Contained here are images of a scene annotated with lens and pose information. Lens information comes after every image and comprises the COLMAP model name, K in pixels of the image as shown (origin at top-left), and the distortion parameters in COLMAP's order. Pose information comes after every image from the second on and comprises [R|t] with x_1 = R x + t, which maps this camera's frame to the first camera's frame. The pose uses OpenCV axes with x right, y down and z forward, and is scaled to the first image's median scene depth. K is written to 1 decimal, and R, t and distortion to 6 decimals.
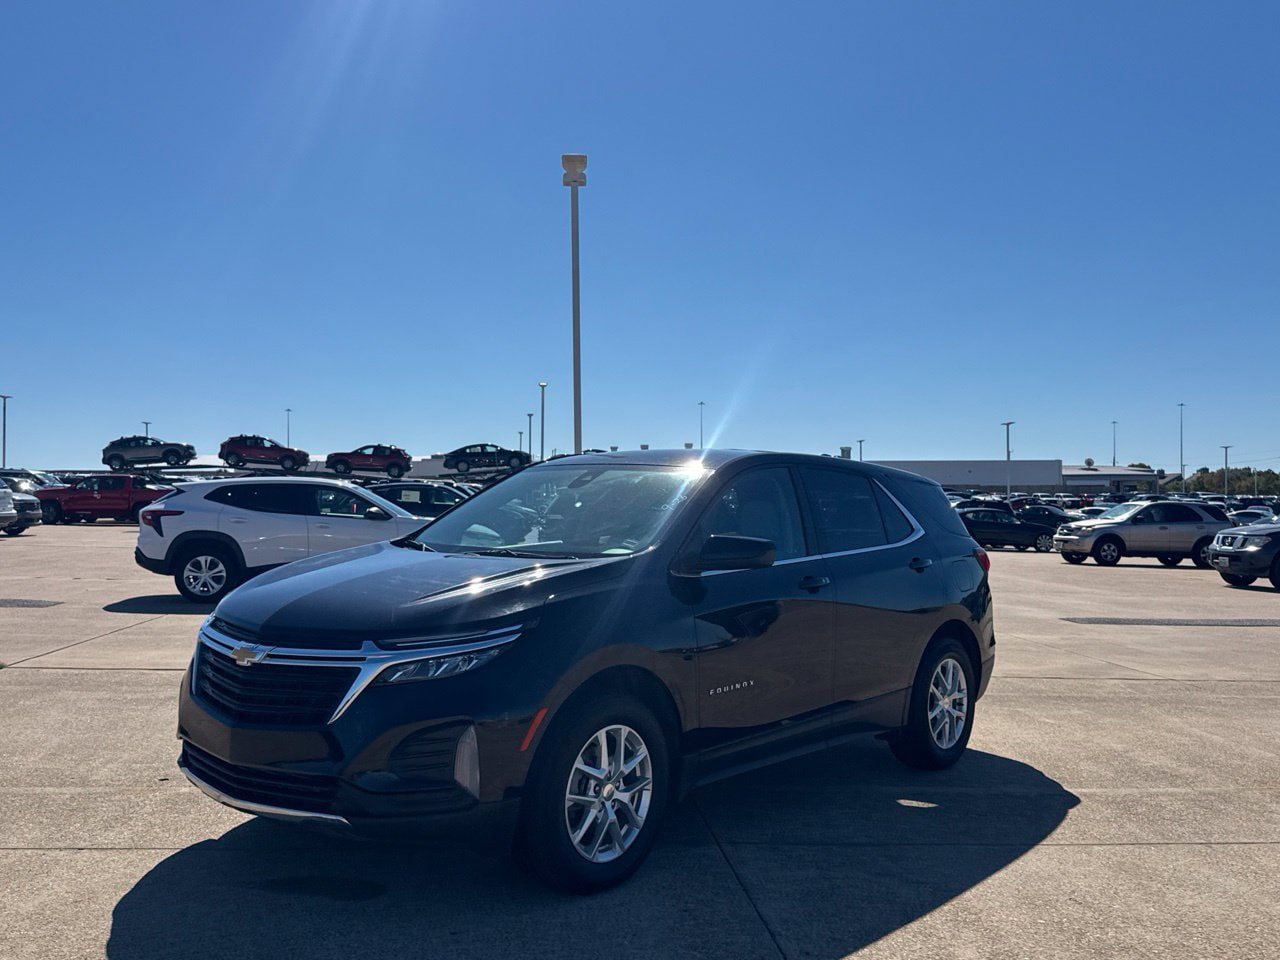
lens RADIAL K [[1180.0, 0, 635.6], [0, 1180.0, 479.8], [0, 0, 1]] dist [0.050845, 0.000000]
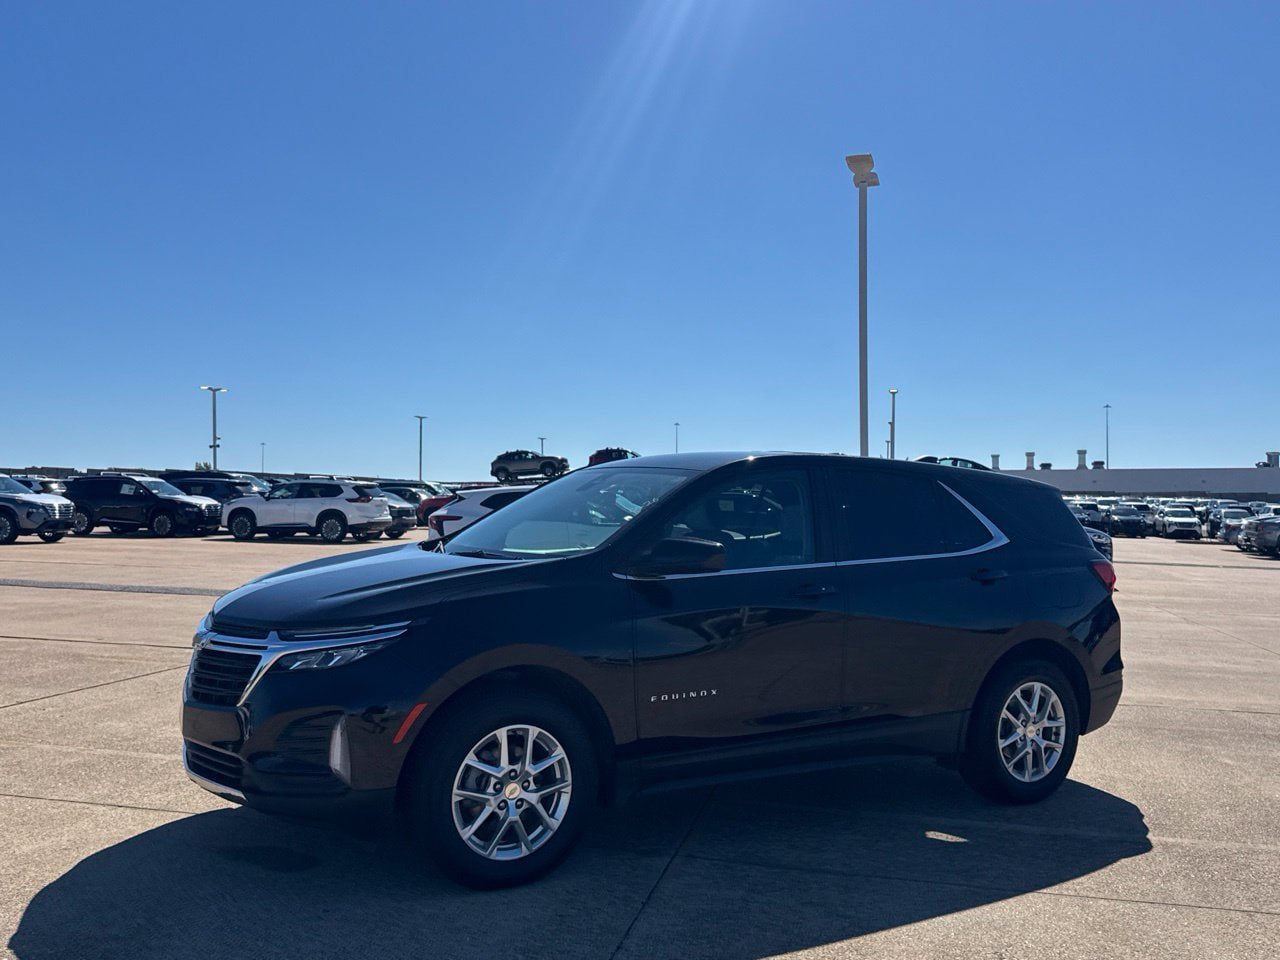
lens RADIAL K [[1180.0, 0, 639.0], [0, 1180.0, 479.9], [0, 0, 1]] dist [0.050845, 0.000000]
pose [[0.949028, -0.004960, -0.315153, 0.271237], [0.002194, 0.999956, -0.009131, 0.005990], [0.315184, 0.007974, 0.948997, 0.052470]]
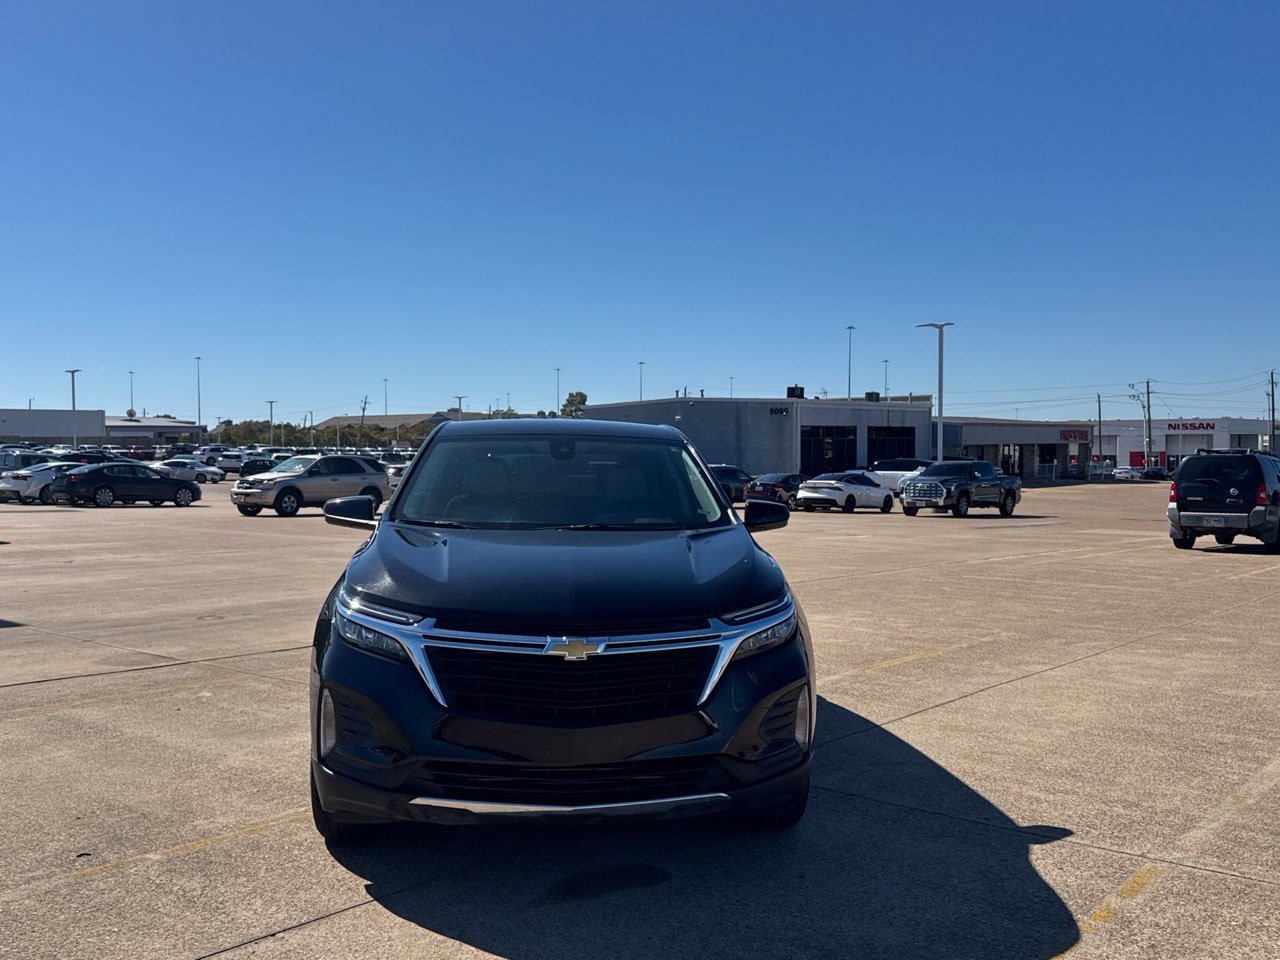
lens RADIAL K [[1180.0, 0, 646.3], [0, 1180.0, 482.9], [0, 0, 1]] dist [0.050845, 0.000000]
pose [[0.700723, -0.022548, 0.713077, -0.619949], [-0.008824, 0.999150, 0.040265, -0.012104], [-0.713379, -0.034506, 0.699929, 0.216617]]
